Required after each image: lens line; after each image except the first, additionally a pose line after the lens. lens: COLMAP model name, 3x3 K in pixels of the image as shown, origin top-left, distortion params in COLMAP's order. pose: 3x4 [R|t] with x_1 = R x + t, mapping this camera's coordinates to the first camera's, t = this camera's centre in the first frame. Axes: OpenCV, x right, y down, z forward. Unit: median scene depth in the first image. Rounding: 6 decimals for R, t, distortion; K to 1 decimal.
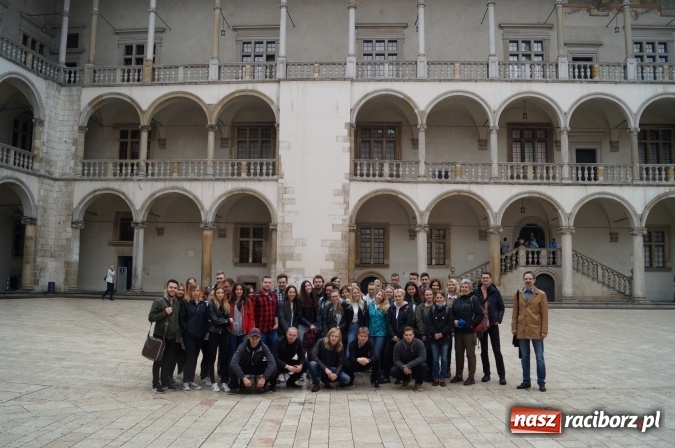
lens RADIAL K [[578.5, 0, 337.5], [0, 578.5, 224.0], [0, 0, 1]] dist [-0.079702, 0.011574]
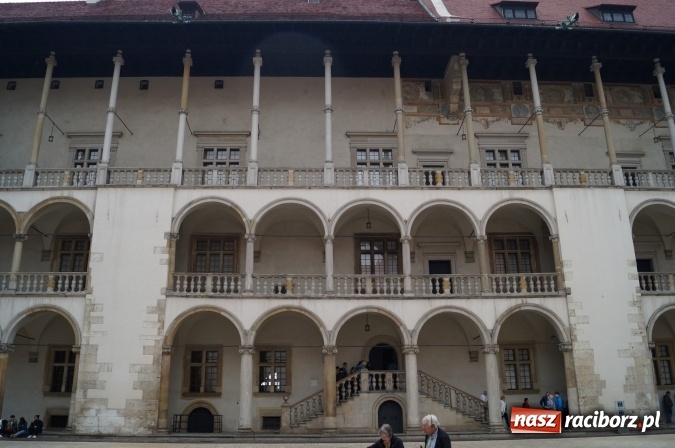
lens RADIAL K [[578.5, 0, 337.5], [0, 578.5, 224.0], [0, 0, 1]] dist [-0.079702, 0.011574]
pose [[0.996046, 0.002400, 0.088806, 0.203072], [0.016650, 0.976880, -0.213139, 0.008865], [-0.087264, 0.213775, 0.972978, 0.093071]]
